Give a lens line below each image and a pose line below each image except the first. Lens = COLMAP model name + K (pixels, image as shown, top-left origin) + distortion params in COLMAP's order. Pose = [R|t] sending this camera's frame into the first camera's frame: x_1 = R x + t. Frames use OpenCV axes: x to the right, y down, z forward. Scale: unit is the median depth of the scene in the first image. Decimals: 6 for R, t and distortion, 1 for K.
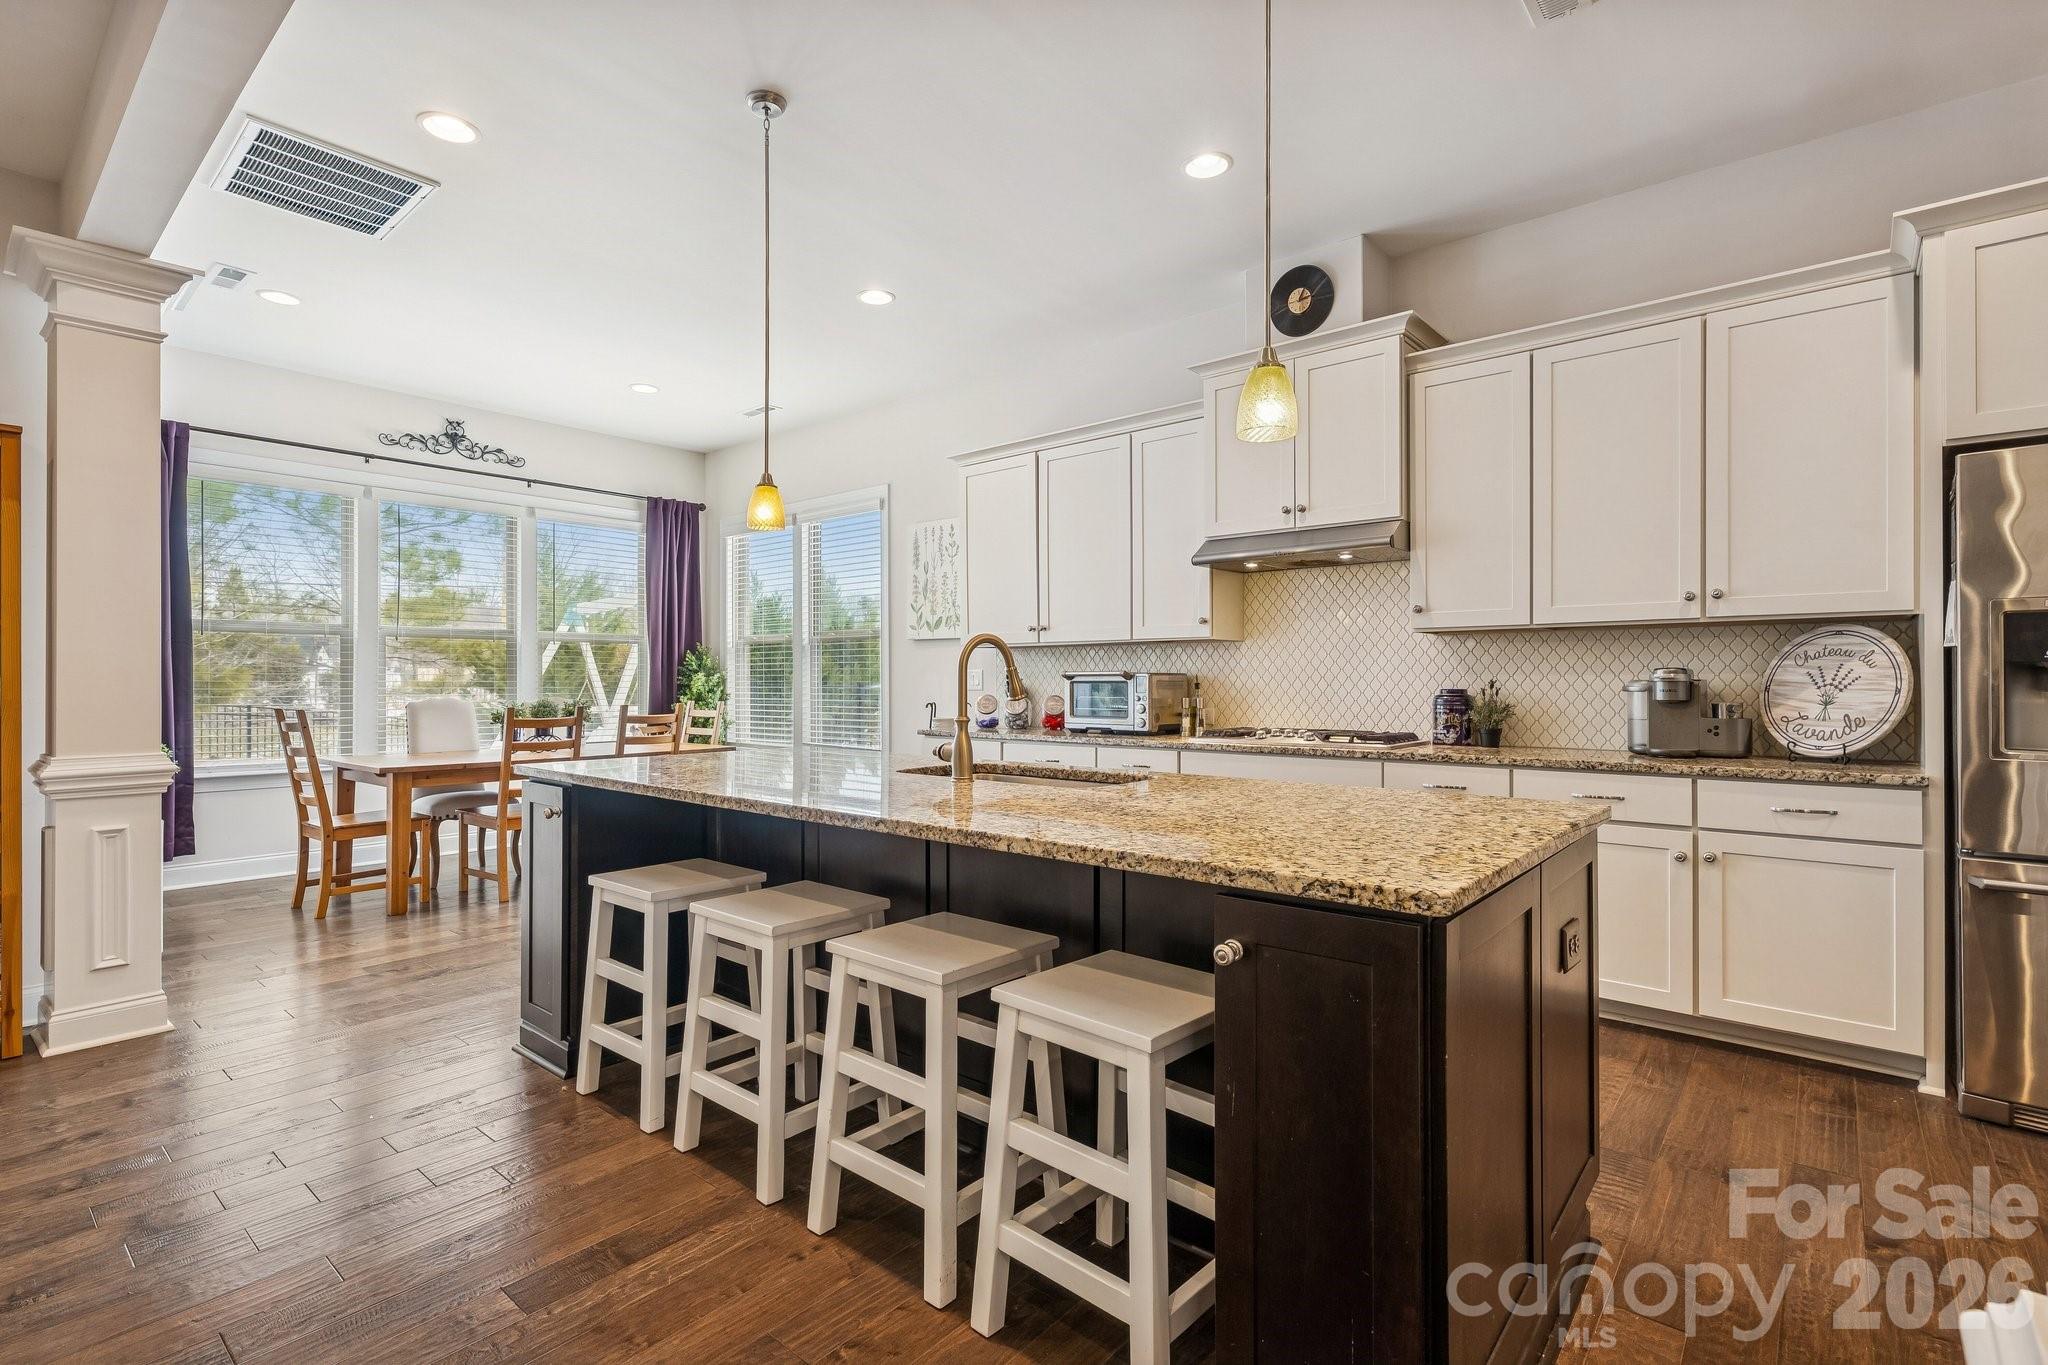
lens RADIAL K [[958.9, 0, 1023.1], [0, 958.9, 679.4], [0, 0, 1]] dist [0.000798, 0.000548]
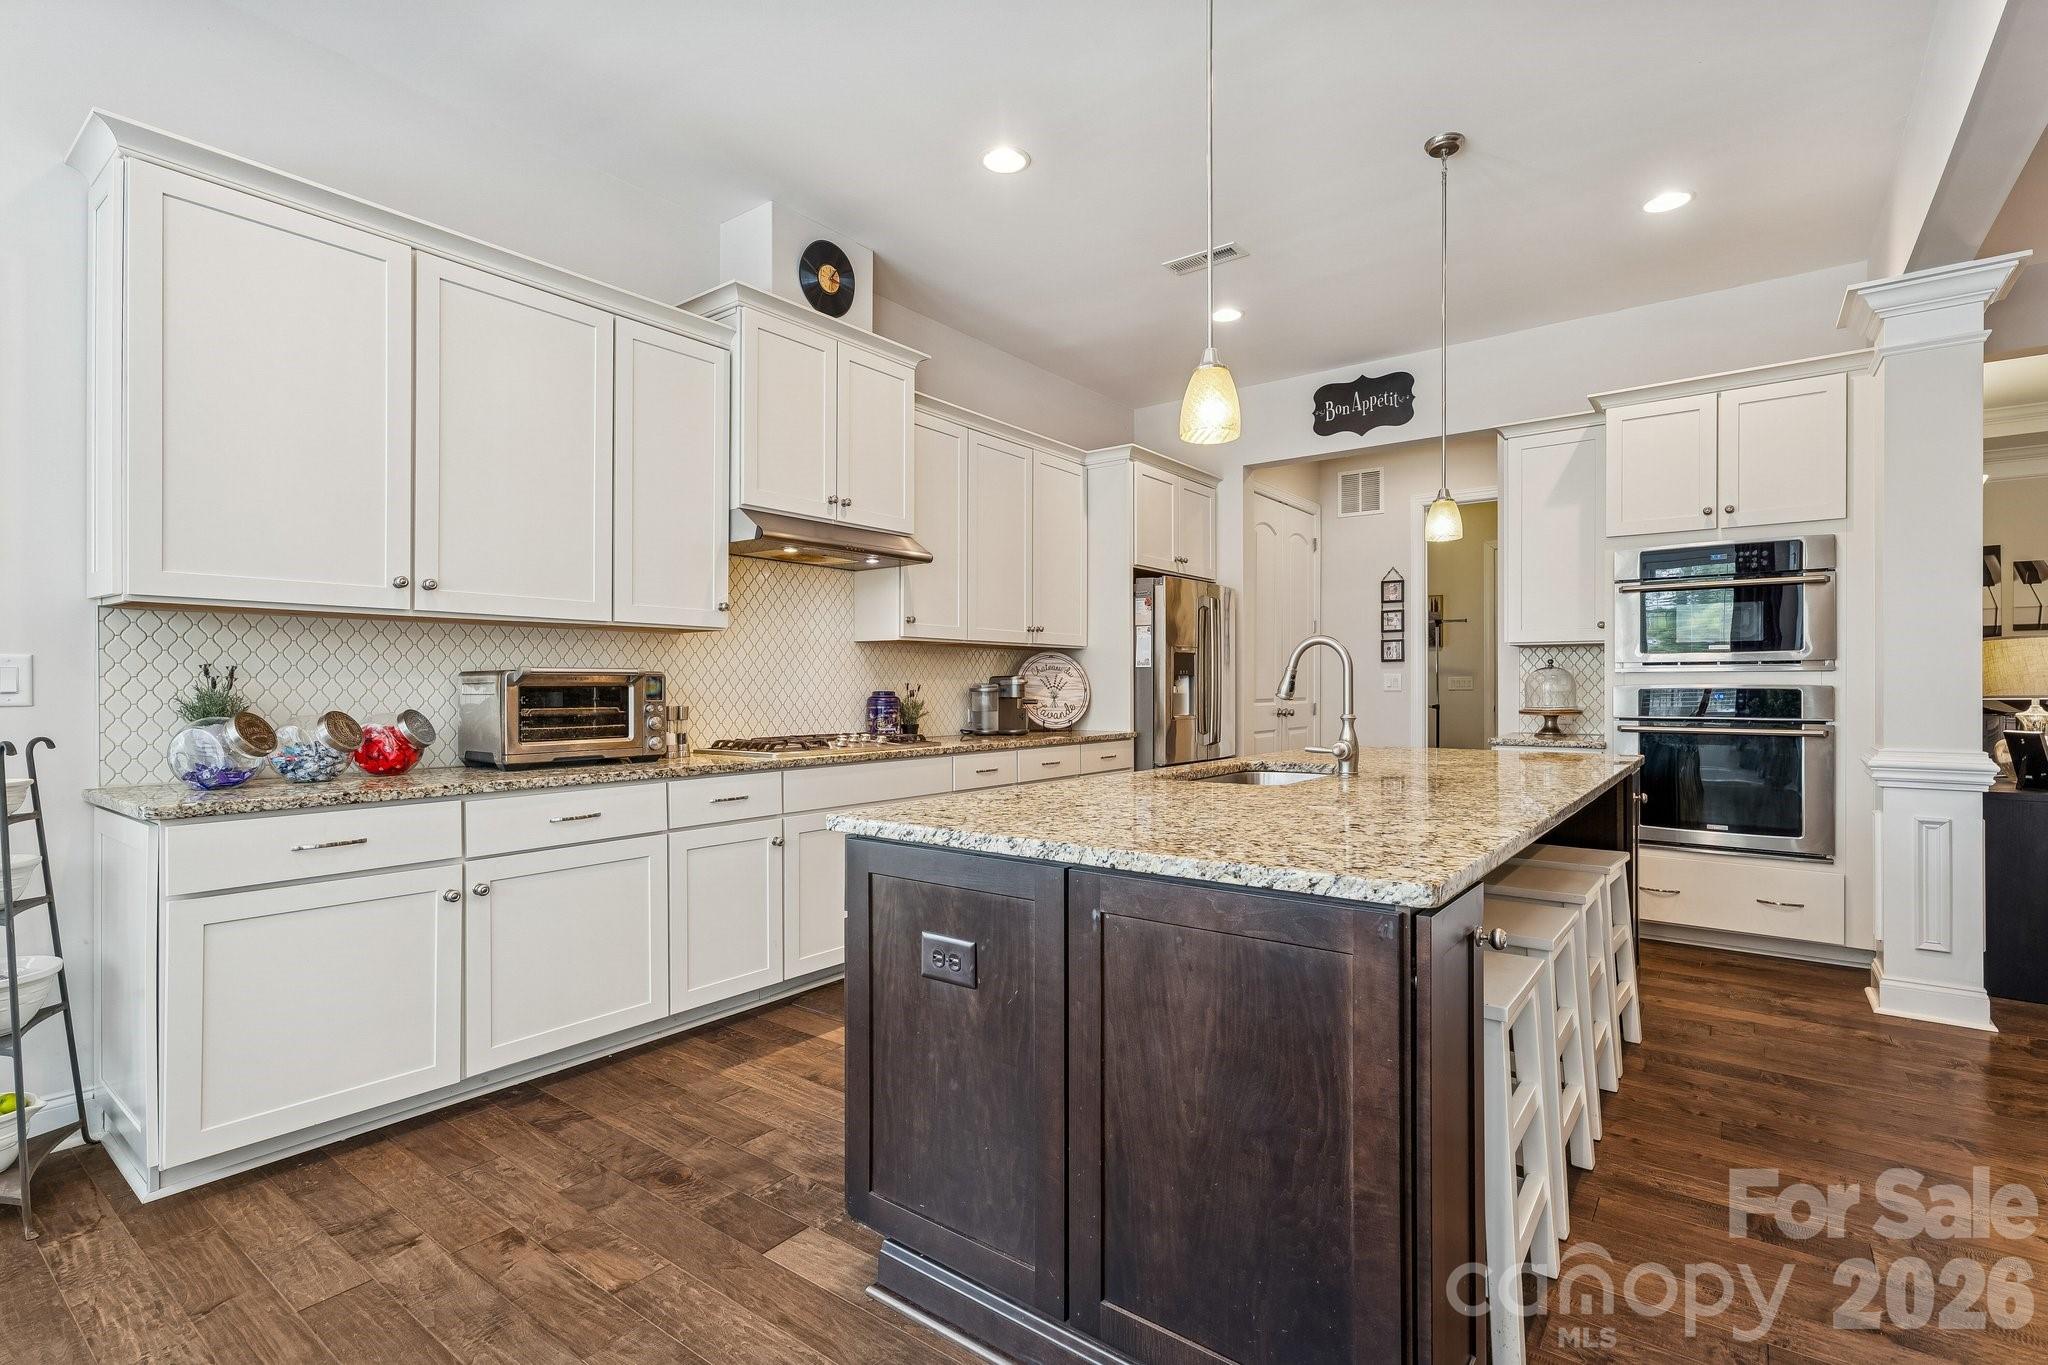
lens RADIAL K [[958.9, 0, 1027.9], [0, 958.9, 667.2], [0, 0, 1]] dist [0.000798, 0.000548]
pose [[-0.052410, 0.007420, 0.998598, -0.653128], [-0.012828, 0.999885, -0.008103, -0.010911], [-0.998543, -0.013235, -0.052309, 0.850348]]
